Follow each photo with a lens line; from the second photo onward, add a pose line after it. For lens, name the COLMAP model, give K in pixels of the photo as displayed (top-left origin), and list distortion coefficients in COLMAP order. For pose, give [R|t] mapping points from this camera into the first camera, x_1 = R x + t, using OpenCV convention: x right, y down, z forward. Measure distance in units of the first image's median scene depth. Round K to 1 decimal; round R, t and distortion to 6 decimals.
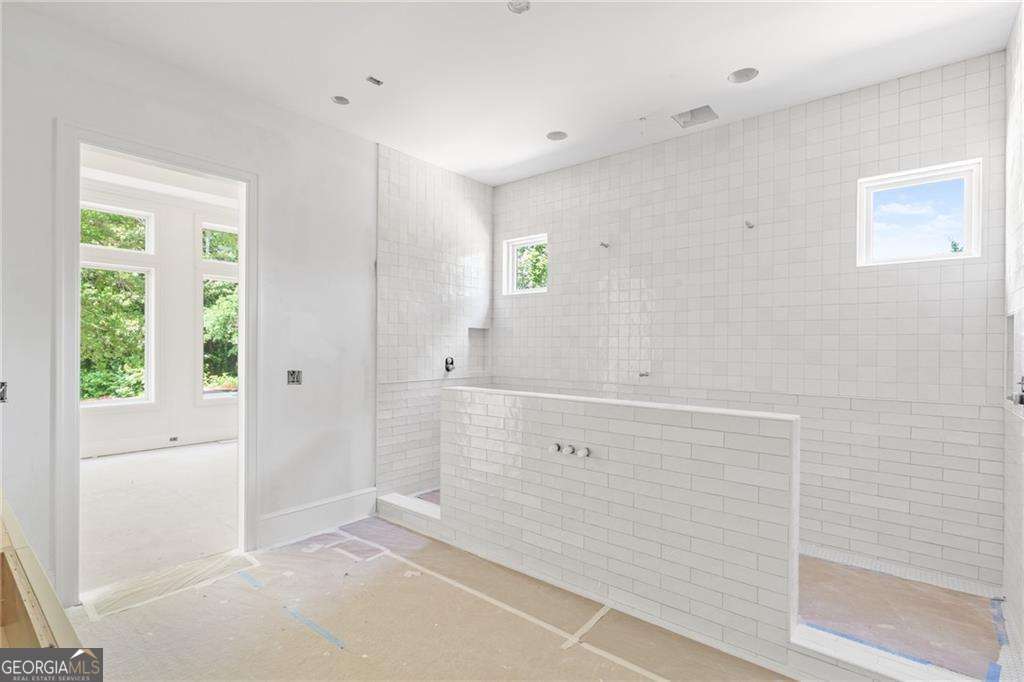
lens RADIAL K [[486.2, 0, 512.4], [0, 486.2, 344.2], [0, 0, 1]] dist [0.005333, 0.000506]
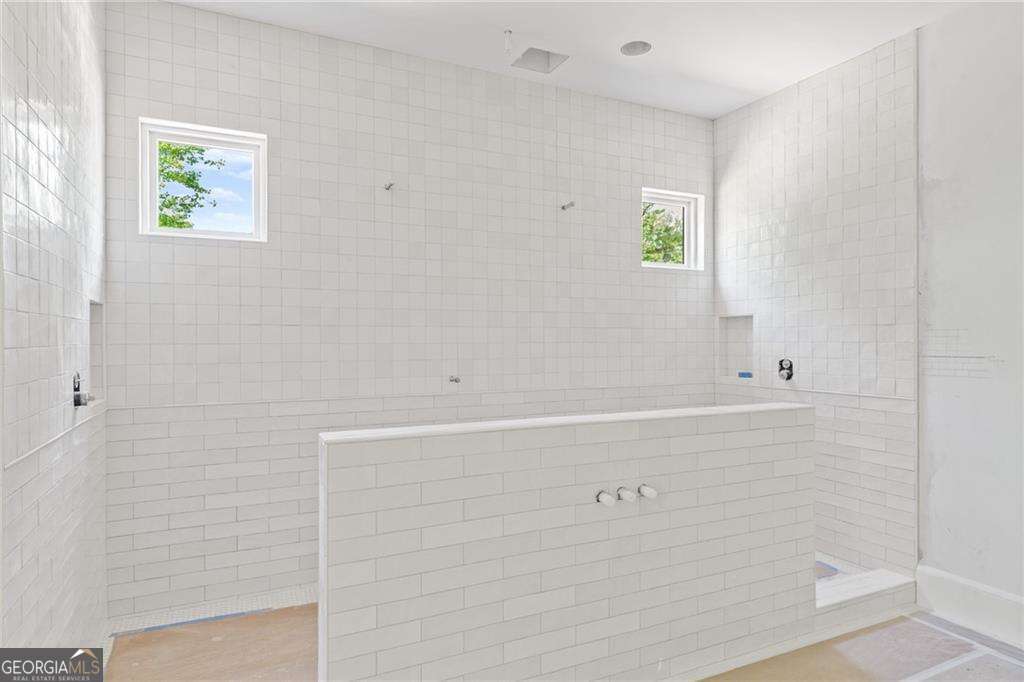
lens RADIAL K [[607.3, 0, 513.8], [0, 607.3, 342.0], [0, 0, 1]] dist [-0.004447, 0.003040]
pose [[0.413260, -0.001347, 0.910612, -0.702661], [0.006526, 0.999978, -0.001482, 0.006162], [-0.910590, 0.006555, 0.413259, 0.776164]]
